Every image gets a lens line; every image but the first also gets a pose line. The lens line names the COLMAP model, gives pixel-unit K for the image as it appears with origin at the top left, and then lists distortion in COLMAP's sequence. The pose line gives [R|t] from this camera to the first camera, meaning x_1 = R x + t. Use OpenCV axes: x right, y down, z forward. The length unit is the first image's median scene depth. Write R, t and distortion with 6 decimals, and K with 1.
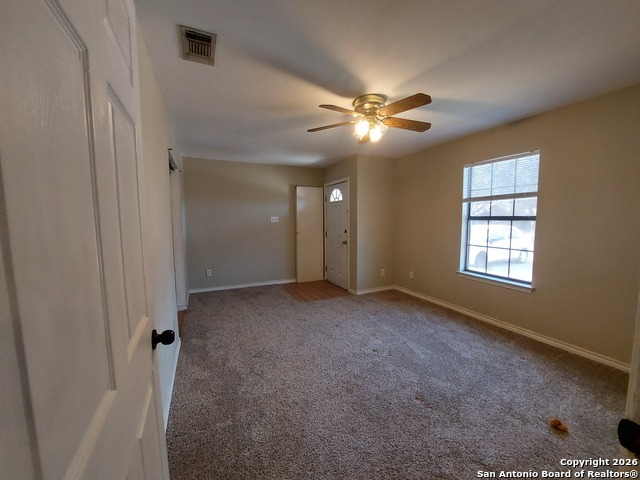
lens RADIAL K [[254.2, 0, 324.3], [0, 254.2, 240.9], [0, 0, 1]] dist [-0.018693, -0.000049]
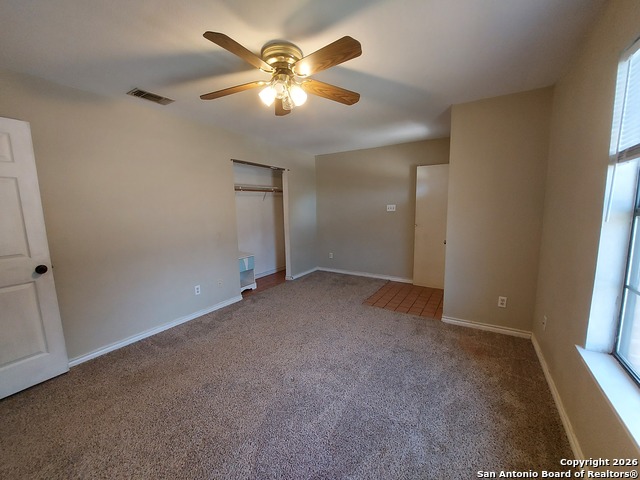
lens RADIAL K [[254.2, 0, 324.3], [0, 254.2, 240.9], [0, 0, 1]] dist [-0.018693, -0.000049]
pose [[0.544805, 0.109653, -0.831363, 0.514016], [-0.059567, 0.993970, 0.092065, -0.045557], [0.836445, -0.000636, 0.548051, 0.386832]]
